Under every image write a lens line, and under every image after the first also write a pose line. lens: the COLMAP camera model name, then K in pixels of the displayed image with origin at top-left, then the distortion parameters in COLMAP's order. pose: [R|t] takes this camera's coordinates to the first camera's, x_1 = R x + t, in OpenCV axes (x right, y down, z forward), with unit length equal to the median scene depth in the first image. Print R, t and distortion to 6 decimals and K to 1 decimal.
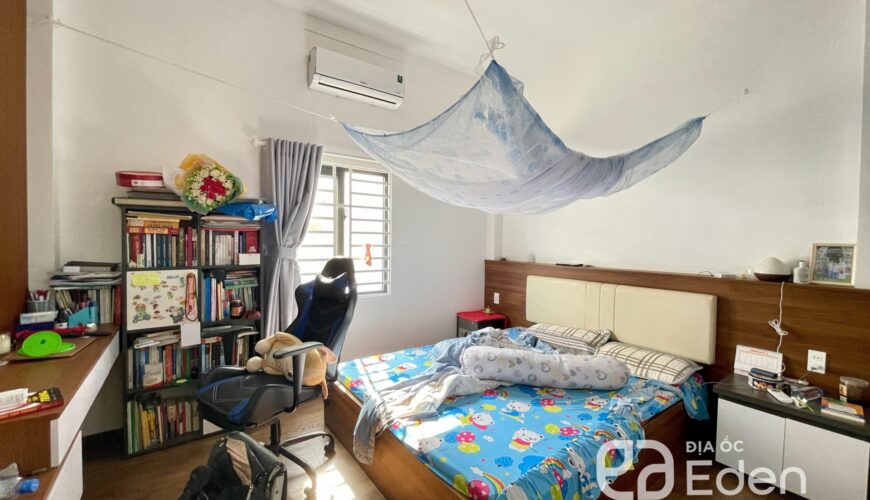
lens RADIAL K [[355.1, 0, 435.0], [0, 355.1, 250.0], [0, 0, 1]] dist [-0.001004, -0.000363]
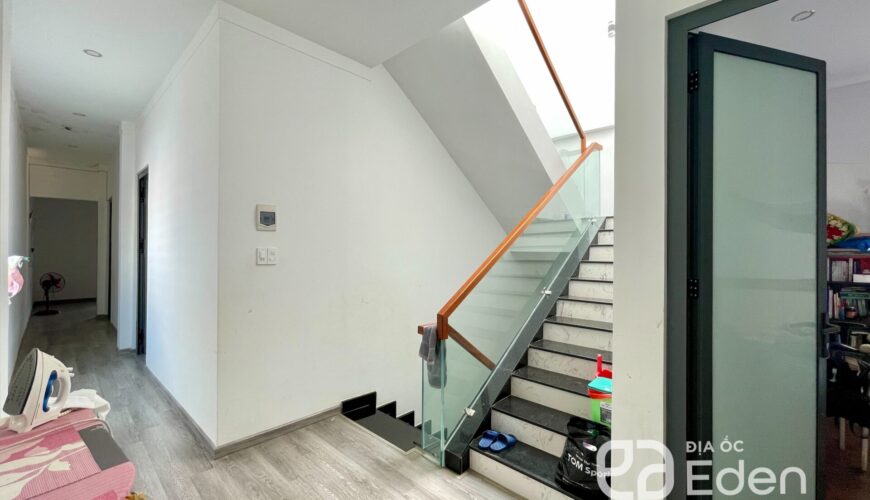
lens RADIAL K [[355.1, 0, 435.0], [0, 355.1, 250.0], [0, 0, 1]] dist [-0.001004, -0.000363]
pose [[0.188274, -0.027066, -0.981743, 0.541382], [-0.052208, 0.997931, -0.037525, 0.055145], [0.980728, 0.058320, 0.186472, -0.935653]]
